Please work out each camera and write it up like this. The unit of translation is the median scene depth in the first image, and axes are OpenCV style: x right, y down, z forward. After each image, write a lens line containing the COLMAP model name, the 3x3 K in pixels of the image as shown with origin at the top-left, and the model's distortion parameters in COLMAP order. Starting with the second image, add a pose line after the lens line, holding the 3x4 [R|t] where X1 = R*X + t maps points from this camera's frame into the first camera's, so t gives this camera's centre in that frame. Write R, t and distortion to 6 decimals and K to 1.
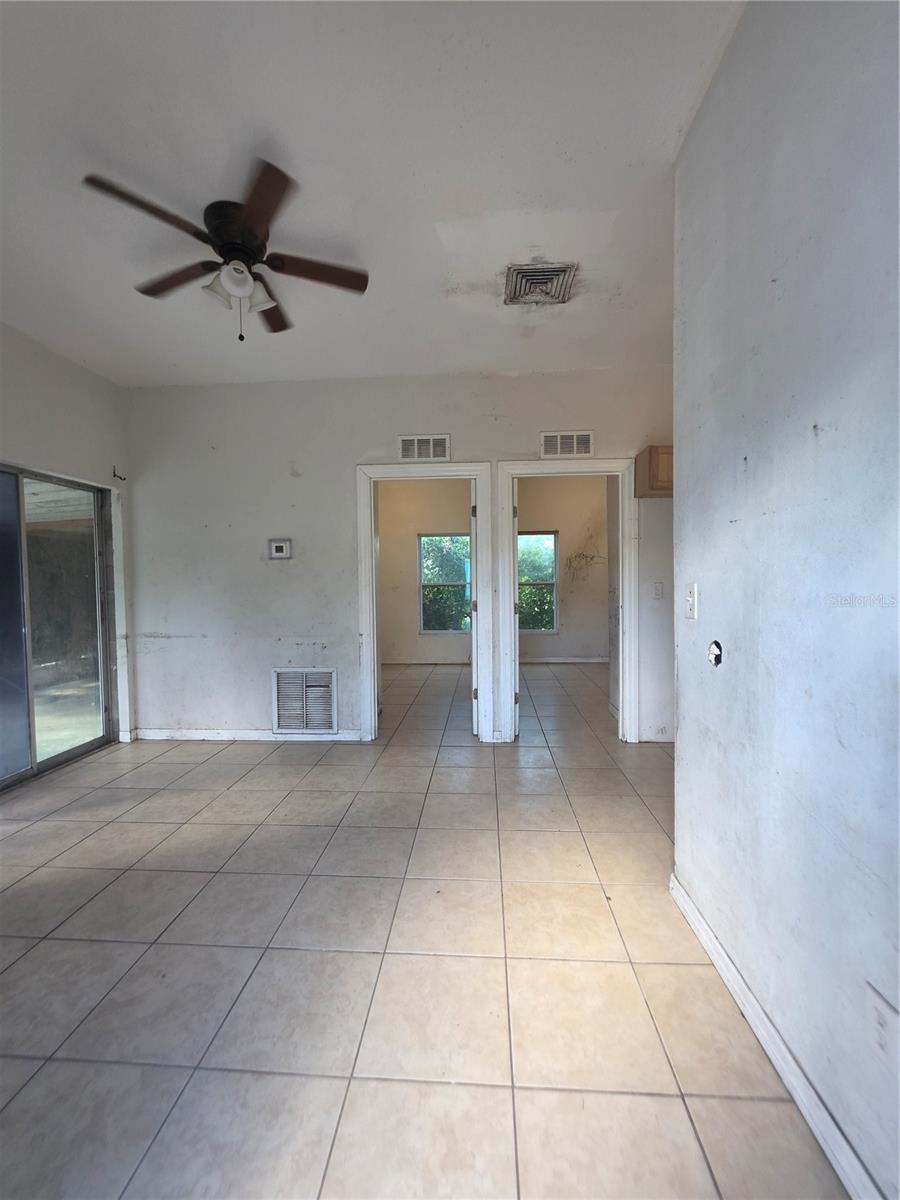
lens RADIAL K [[483.4, 0, 450.4], [0, 483.4, 599.3], [0, 0, 1]] dist [-0.004804, 0.000331]
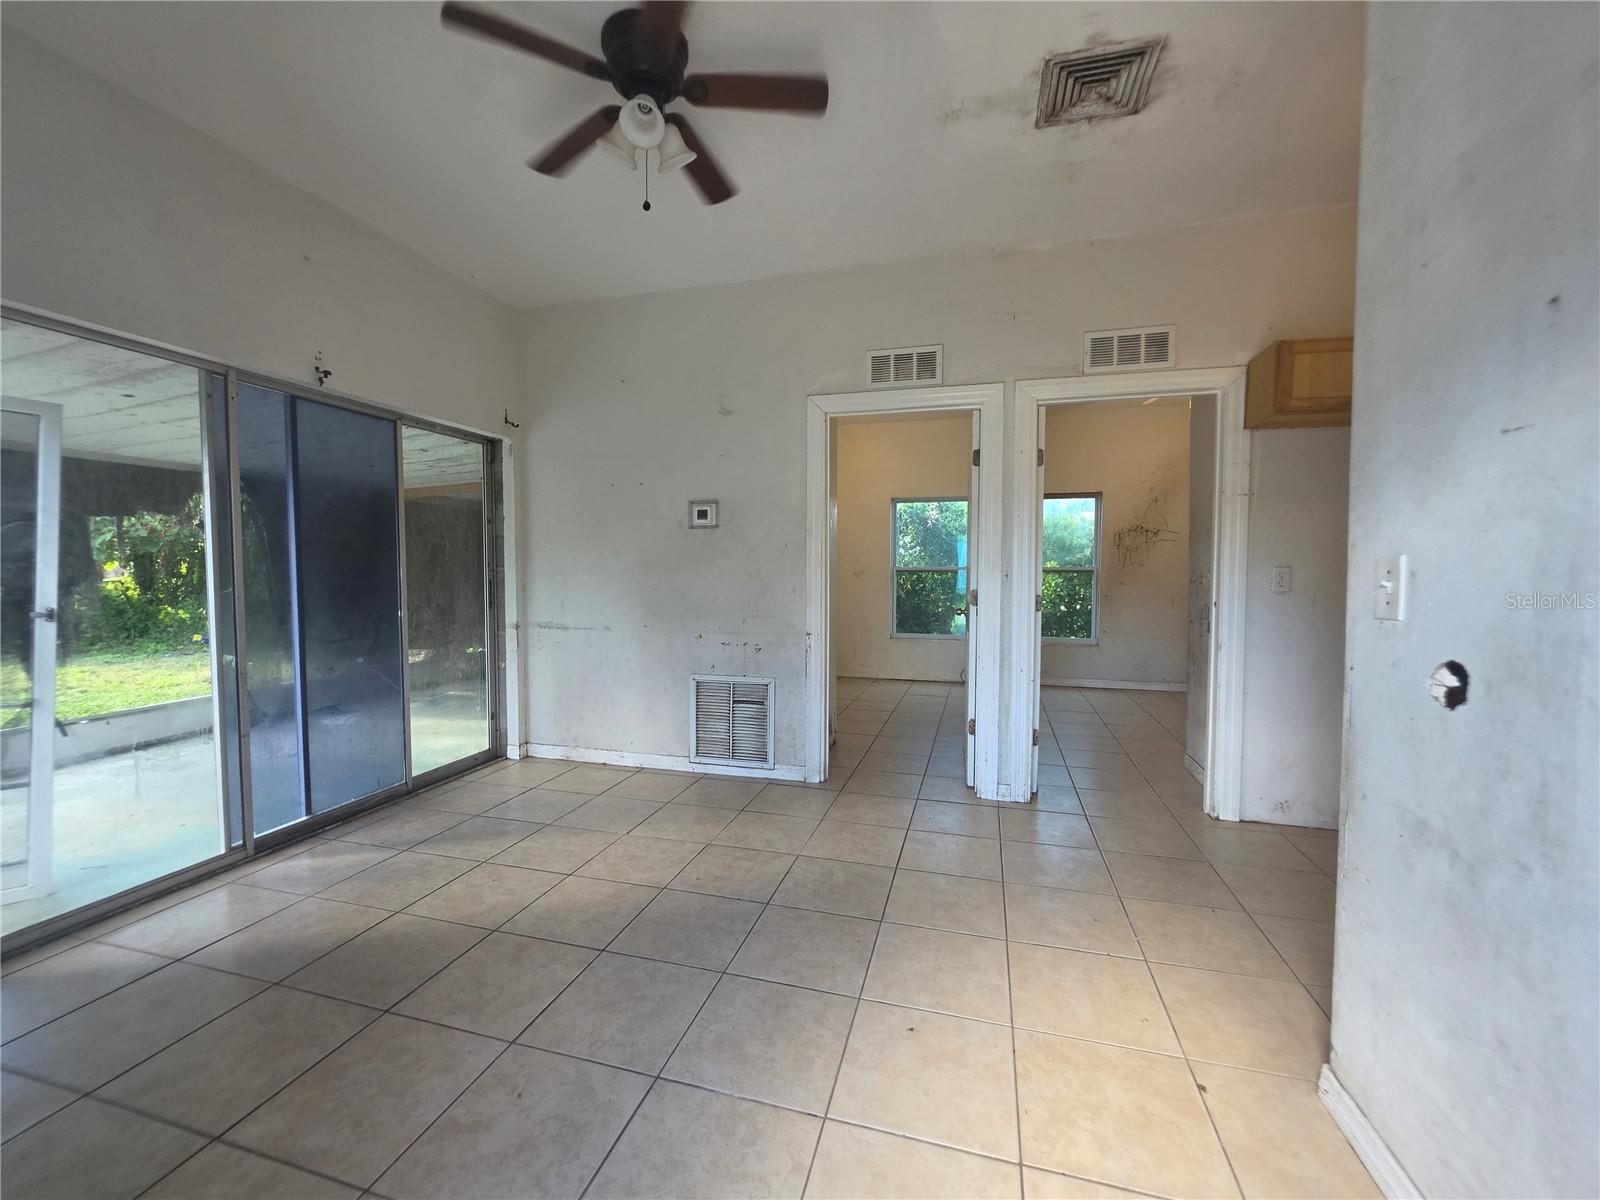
lens RADIAL K [[644.5, 0, 796.6], [0, 644.5, 598.6], [0, 0, 1]] dist [-0.004804, 0.000331]
pose [[0.977724, 0.023840, -0.208536, -0.005599], [-0.021852, 0.999691, 0.011831, 0.012031], [0.208753, -0.007010, 0.977943, 0.077812]]
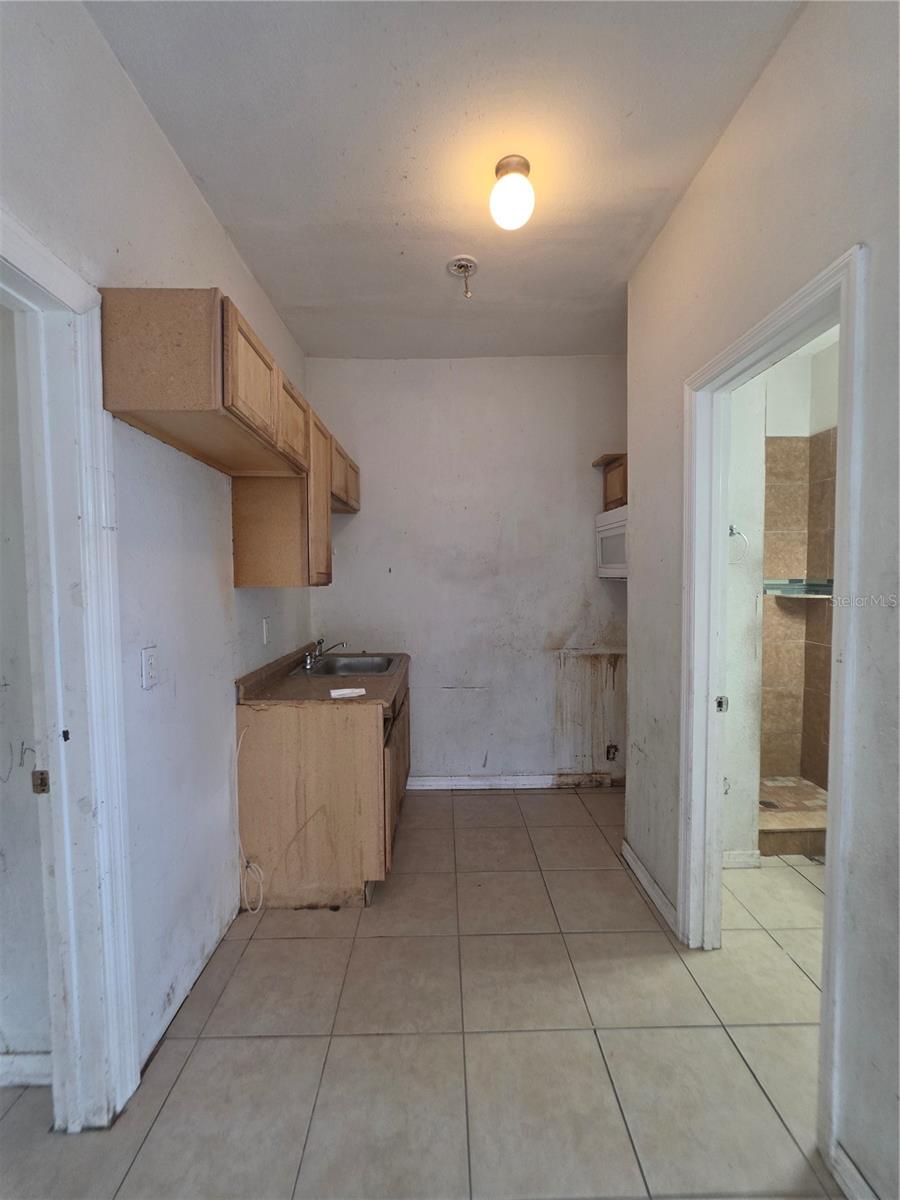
lens RADIAL K [[483.4, 0, 449.2], [0, 483.4, 597.7], [0, 0, 1]] dist [-0.004804, 0.000331]
pose [[-0.085483, -0.034480, 0.995743, 0.018425], [0.047716, 0.998113, 0.038659, -0.089450], [-0.995196, 0.050818, -0.083677, 0.901415]]
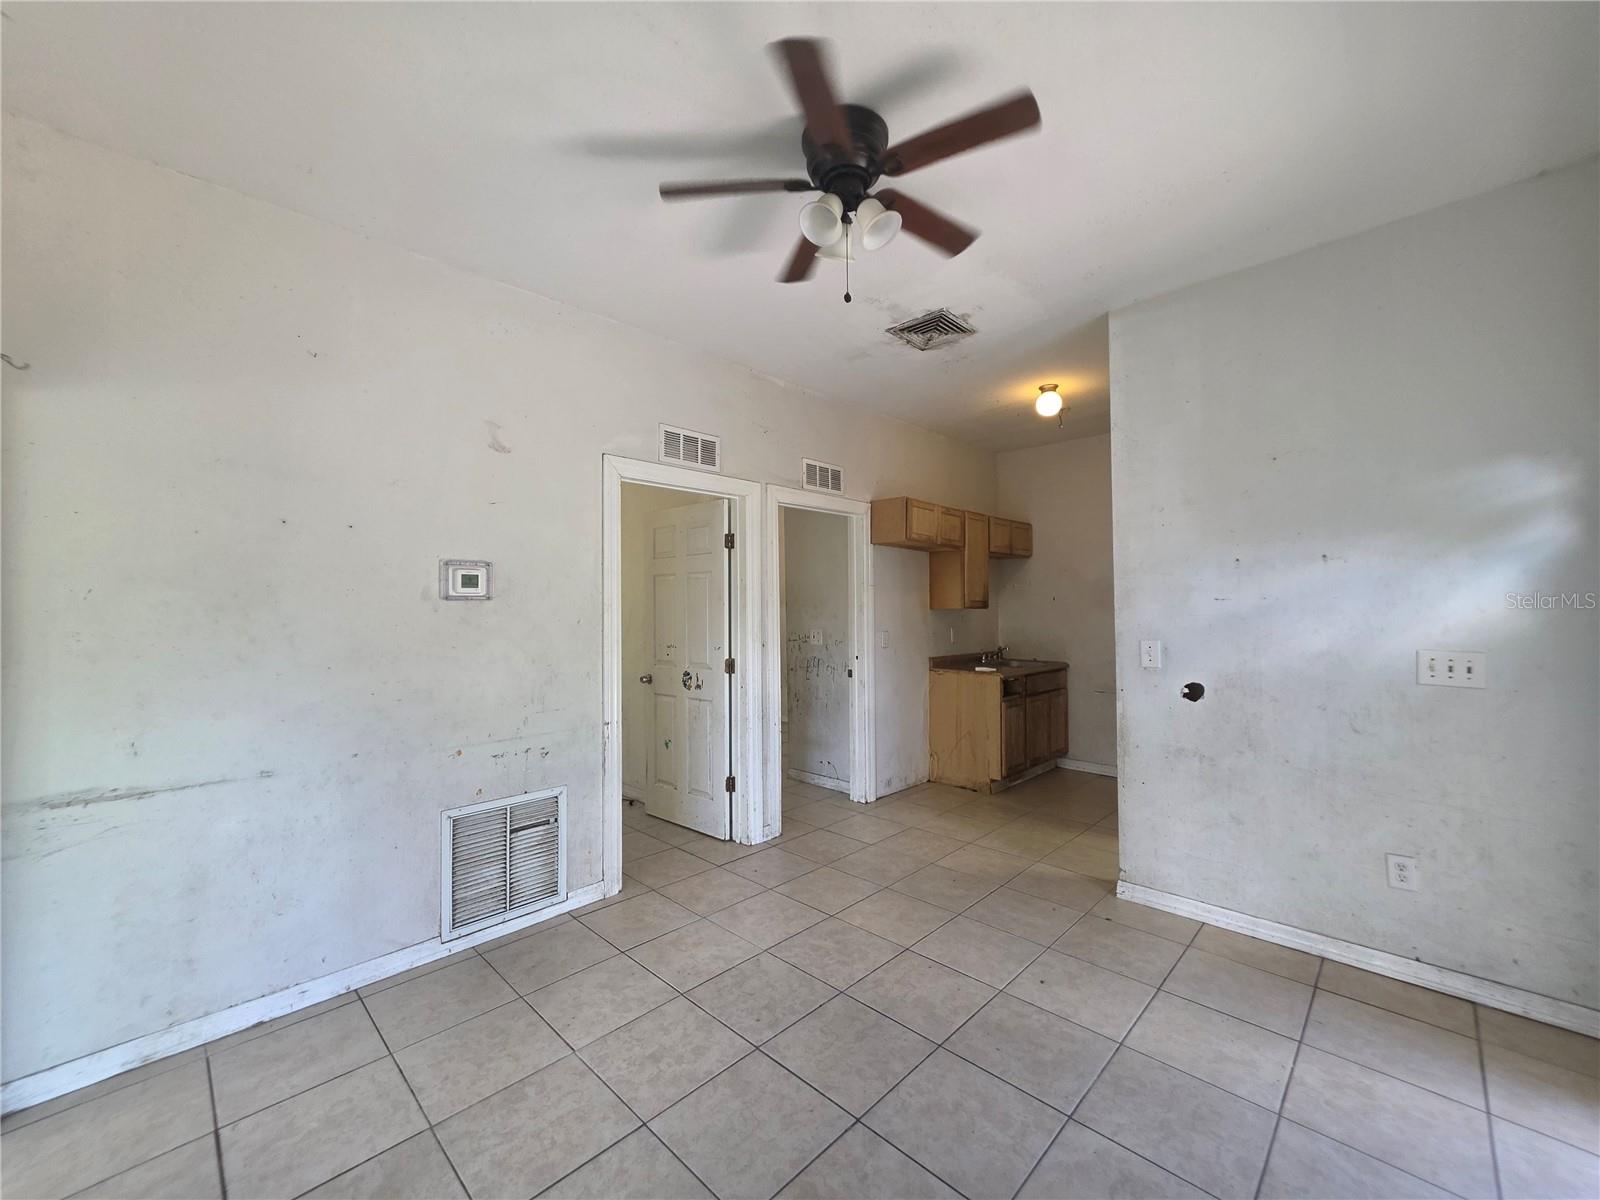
lens RADIAL K [[644.5, 0, 795.7], [0, 644.5, 598.7], [0, 0, 1]] dist [-0.004804, 0.000331]
pose [[0.650194, 0.018952, 0.759532, -0.788768], [0.028250, 0.998395, -0.049095, -0.047237], [-0.759243, 0.053378, 0.648614, 0.323230]]
